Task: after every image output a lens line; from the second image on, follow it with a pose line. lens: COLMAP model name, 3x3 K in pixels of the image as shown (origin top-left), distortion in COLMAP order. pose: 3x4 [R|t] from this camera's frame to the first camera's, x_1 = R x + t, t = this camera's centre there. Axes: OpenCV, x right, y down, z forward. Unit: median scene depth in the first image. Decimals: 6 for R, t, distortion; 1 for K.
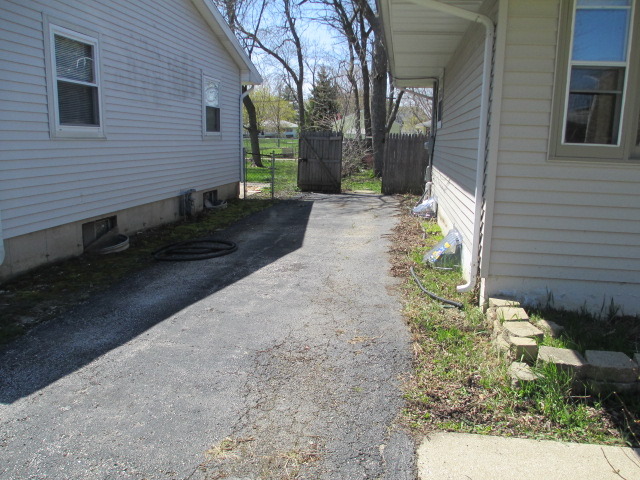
lens RADIAL K [[534.3, 0, 321.0], [0, 534.3, 240.6], [0, 0, 1]] dist [-0.047406, -0.004192]
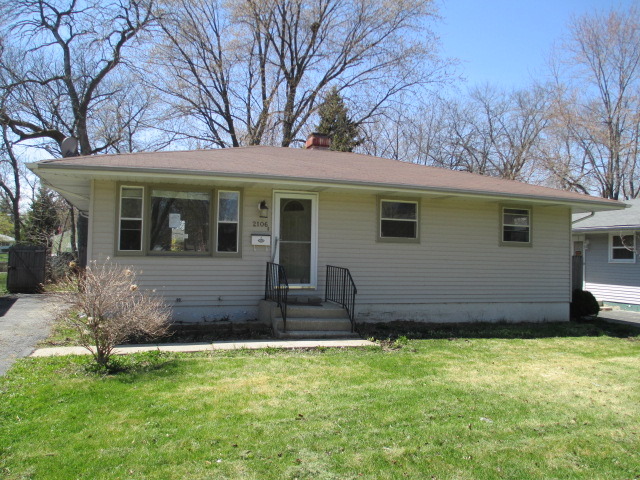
lens RADIAL K [[534.3, 0, 319.5], [0, 534.3, 238.5], [0, 0, 1]] dist [-0.047406, -0.004192]
pose [[0.886781, 0.013215, 0.462001, 0.014411], [0.086382, 0.977239, -0.193756, 0.032477], [-0.454046, 0.211728, 0.865456, -0.162783]]
